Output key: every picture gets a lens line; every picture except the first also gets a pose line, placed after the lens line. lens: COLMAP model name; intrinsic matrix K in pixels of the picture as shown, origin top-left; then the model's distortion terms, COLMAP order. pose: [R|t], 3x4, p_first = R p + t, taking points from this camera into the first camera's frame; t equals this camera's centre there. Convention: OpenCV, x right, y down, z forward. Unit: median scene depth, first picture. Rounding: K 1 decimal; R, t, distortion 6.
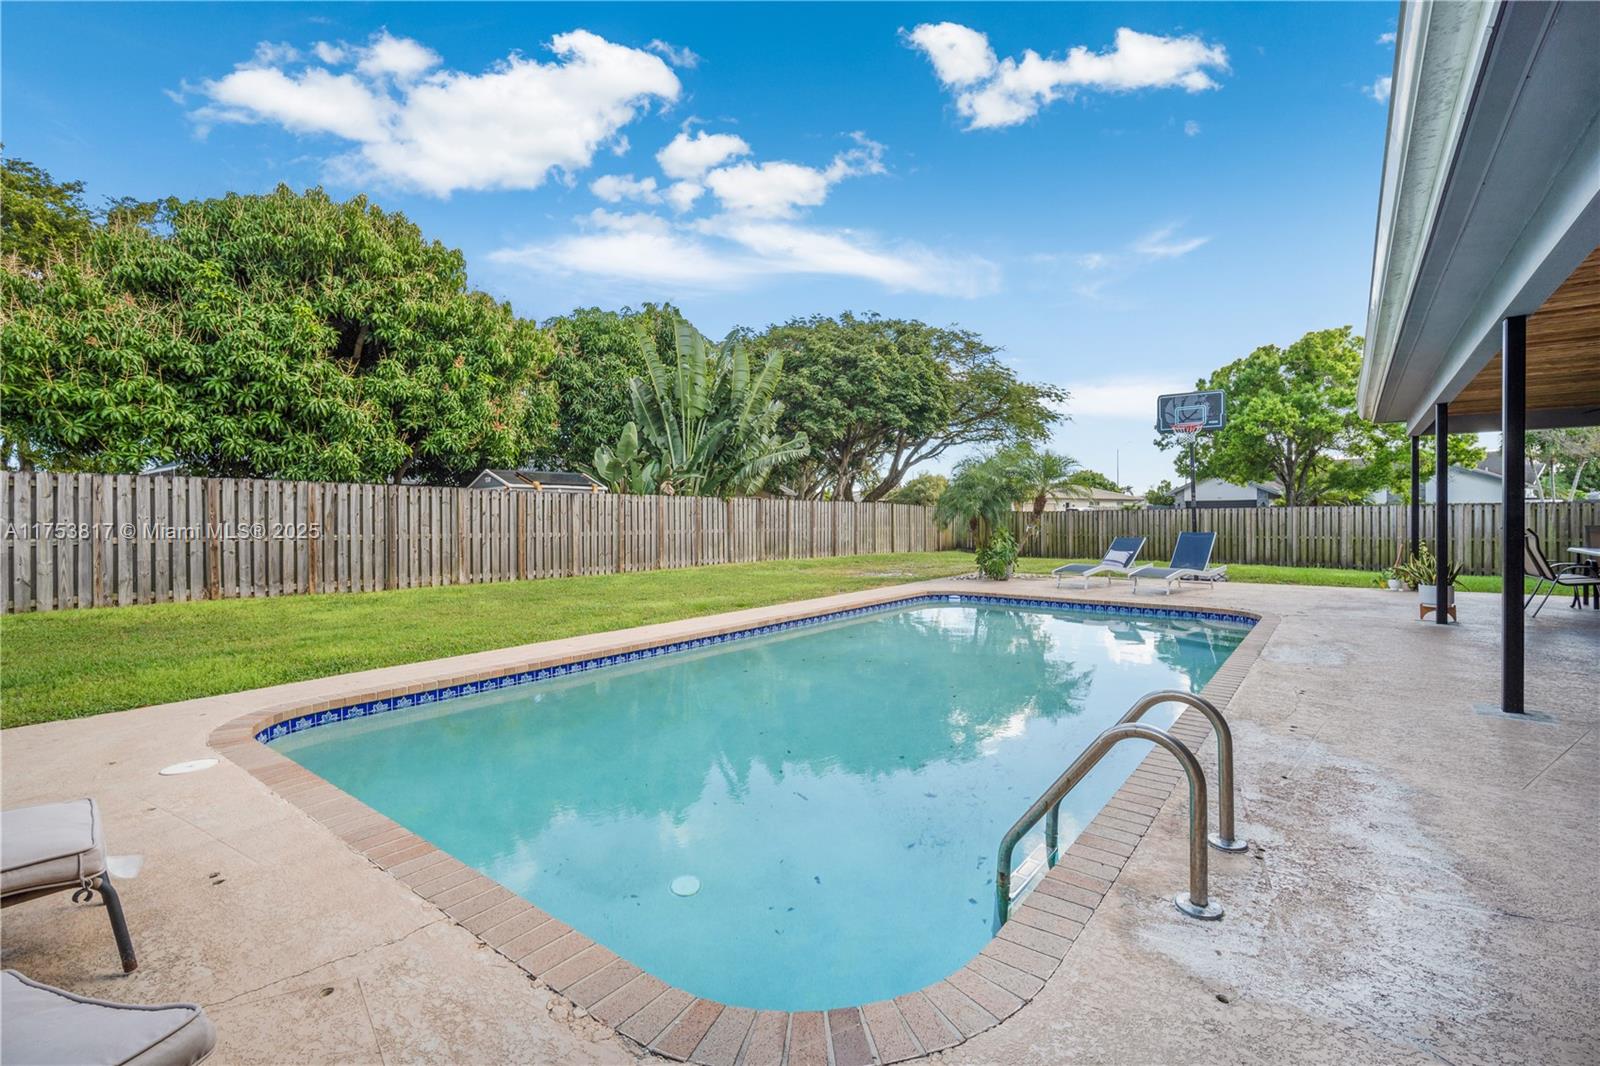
lens RADIAL K [[701.1, 0, 801.6], [0, 701.1, 518.8], [0, 0, 1]] dist [-0.009894, 0.002446]
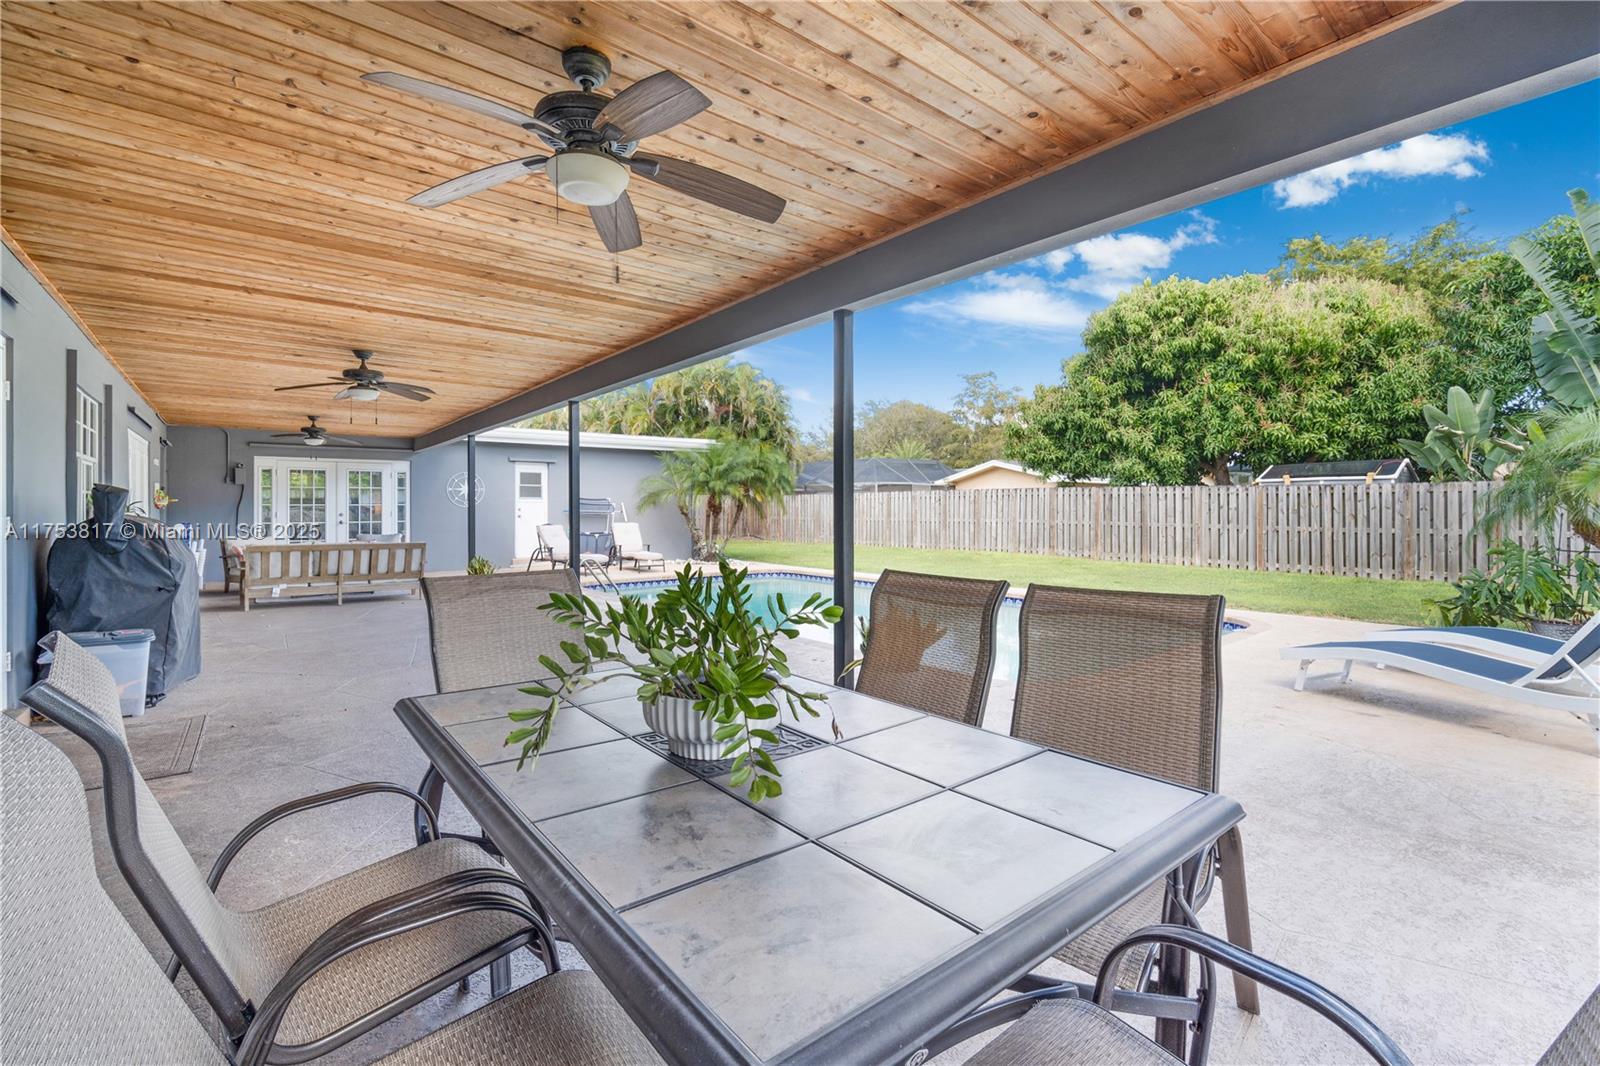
lens RADIAL K [[701.1, 0, 803.8], [0, 701.1, 520.7], [0, 0, 1]] dist [-0.009894, 0.002446]
pose [[-0.234192, 0.022934, -0.971920, 0.849160], [-0.000059, 0.999721, 0.023604, -0.013021], [0.972190, 0.005586, -0.234126, 0.628985]]
